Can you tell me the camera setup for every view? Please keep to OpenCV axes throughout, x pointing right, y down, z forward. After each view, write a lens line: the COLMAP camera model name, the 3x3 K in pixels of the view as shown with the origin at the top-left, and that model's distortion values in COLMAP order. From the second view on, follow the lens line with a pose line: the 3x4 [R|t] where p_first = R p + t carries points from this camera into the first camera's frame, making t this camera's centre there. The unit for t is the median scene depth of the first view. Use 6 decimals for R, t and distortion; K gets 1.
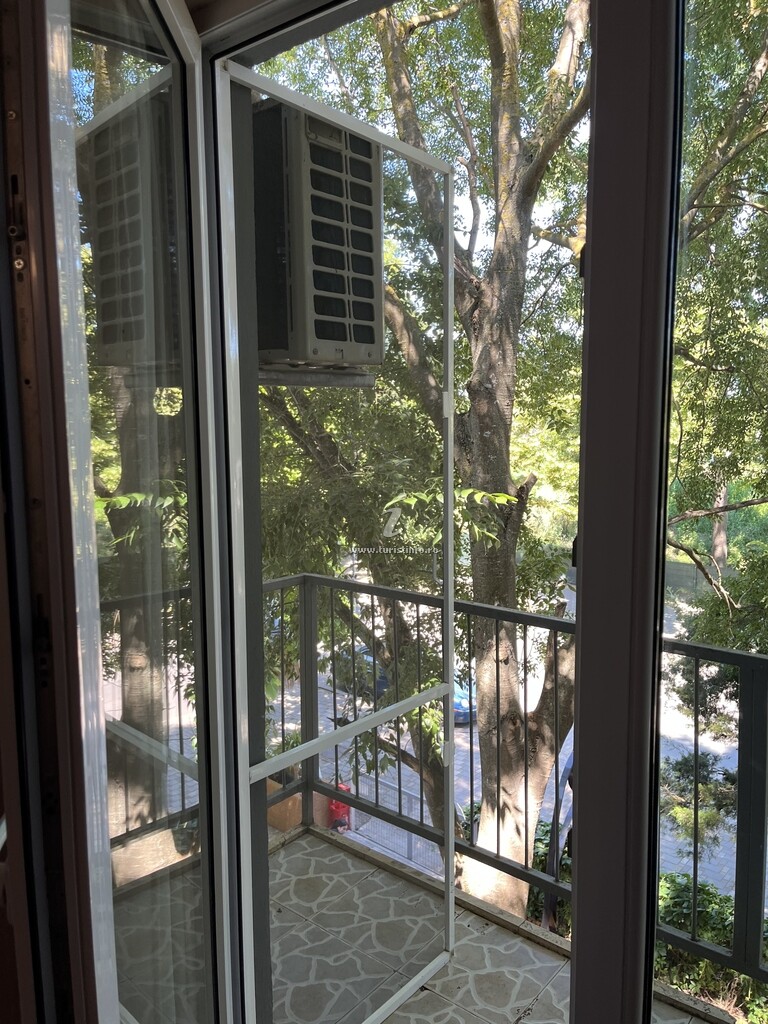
lens RADIAL K [[771.0, 0, 394.5], [0, 771.0, 509.8], [0, 0, 1]] dist [0.078957, -0.113032]
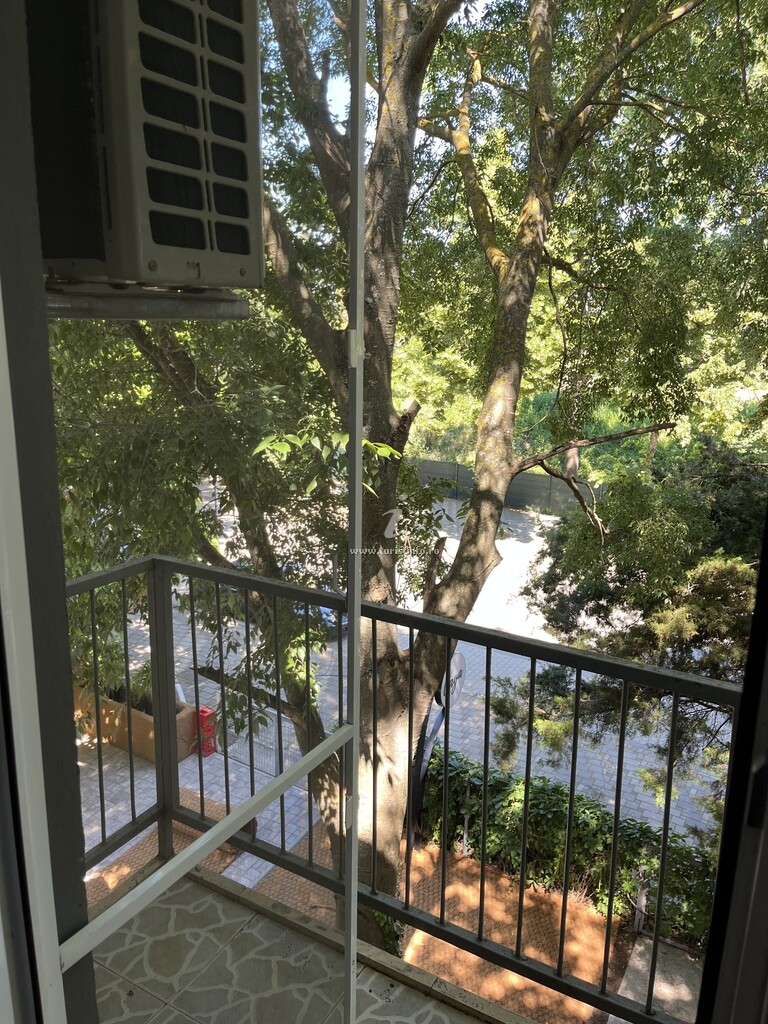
lens RADIAL K [[780.5, 0, 384.0], [0, 780.5, 512.0], [0, 0, 1]] dist [0.081827, -0.115956]
pose [[0.987125, -0.012190, 0.159488, -0.006994], [-0.006284, 0.993367, 0.114818, -0.024354], [-0.159830, -0.114342, 0.980500, 0.098485]]
